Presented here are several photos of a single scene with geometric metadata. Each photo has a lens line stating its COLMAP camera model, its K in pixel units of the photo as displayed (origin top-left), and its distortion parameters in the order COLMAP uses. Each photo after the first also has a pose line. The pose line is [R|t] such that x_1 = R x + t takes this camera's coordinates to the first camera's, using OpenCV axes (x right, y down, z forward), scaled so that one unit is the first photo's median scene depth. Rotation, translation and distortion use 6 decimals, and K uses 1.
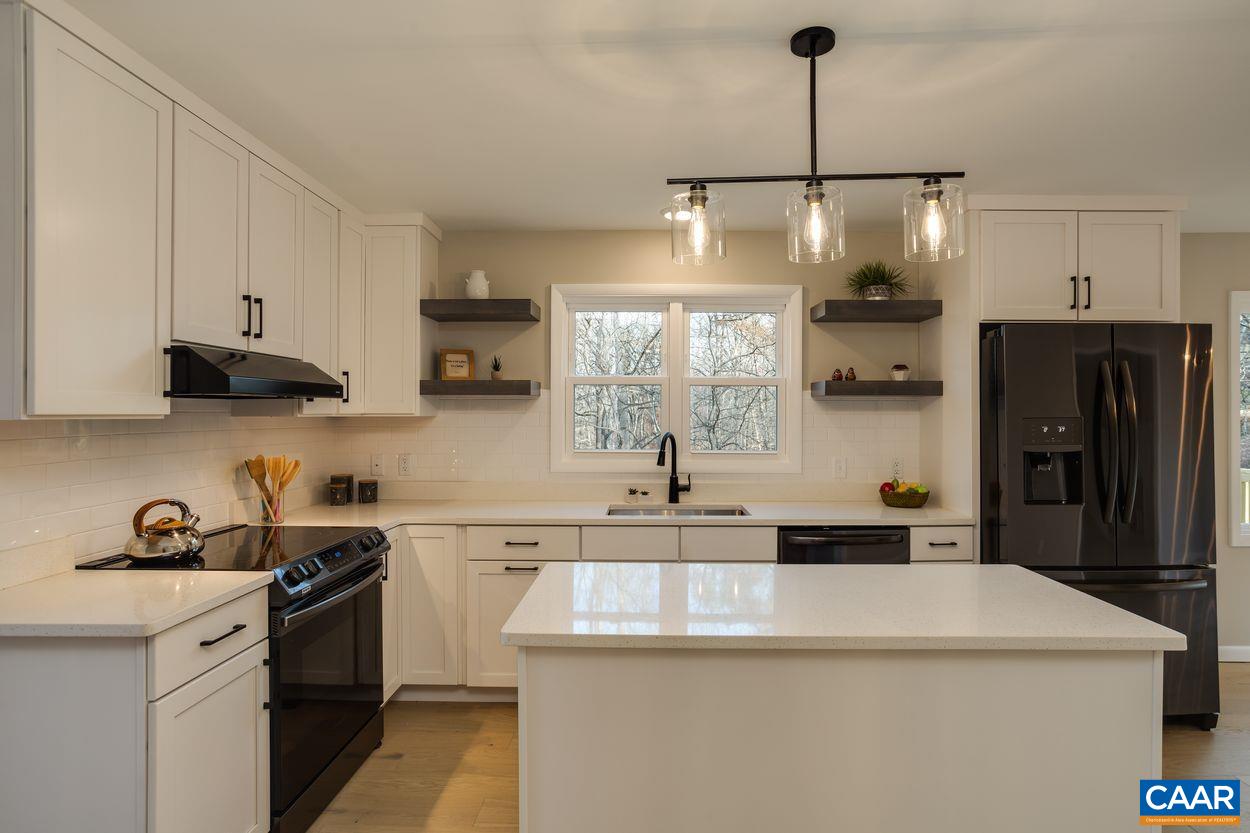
lens RADIAL K [[636.0, 0, 625.0], [0, 636.0, 416.5], [0, 0, 1]] dist [-0.020660, 0.000239]
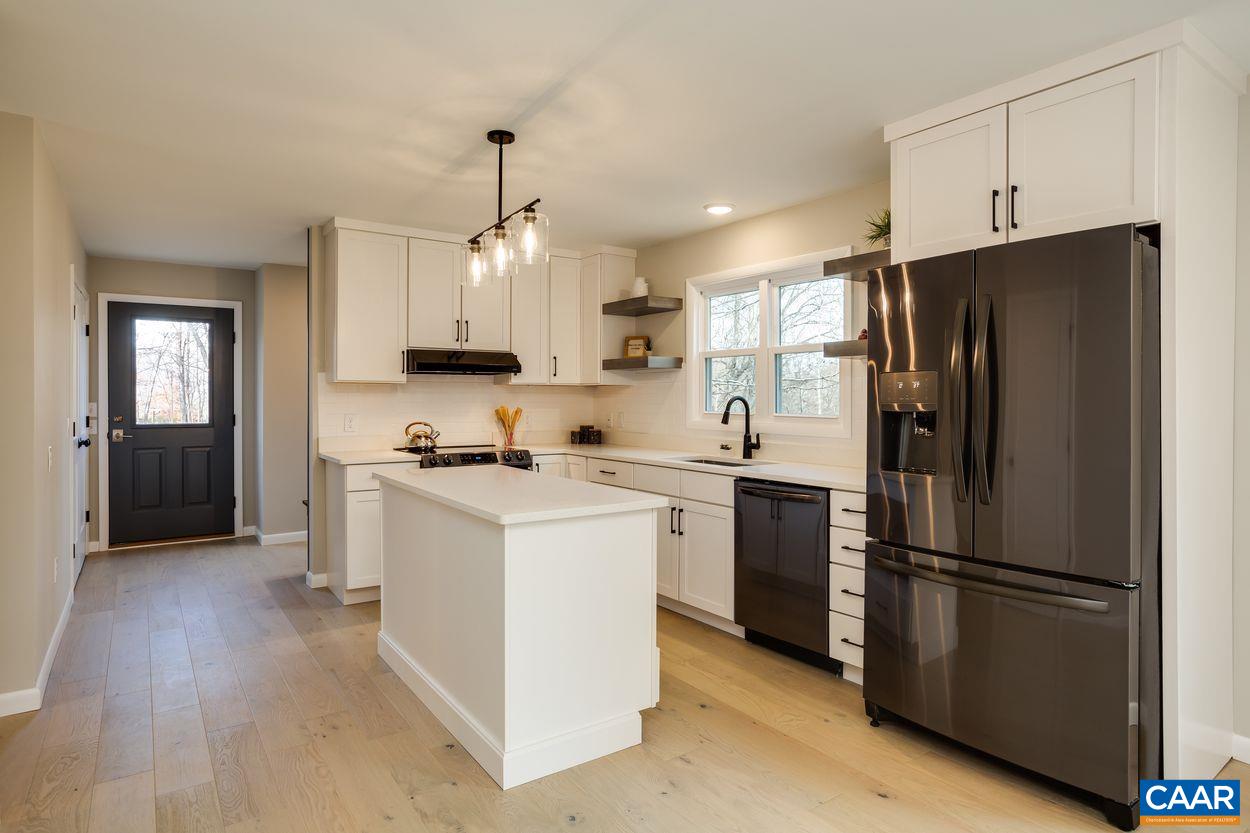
lens RADIAL K [[656.5, 0, 624.9], [0, 656.5, 402.9], [0, 0, 1]] dist [-0.019186, 0.000246]
pose [[0.610402, 0.006813, -0.792062, 0.866721], [-0.003814, 0.999977, 0.005662, 0.031152], [0.792082, -0.000435, 0.610414, 0.115784]]
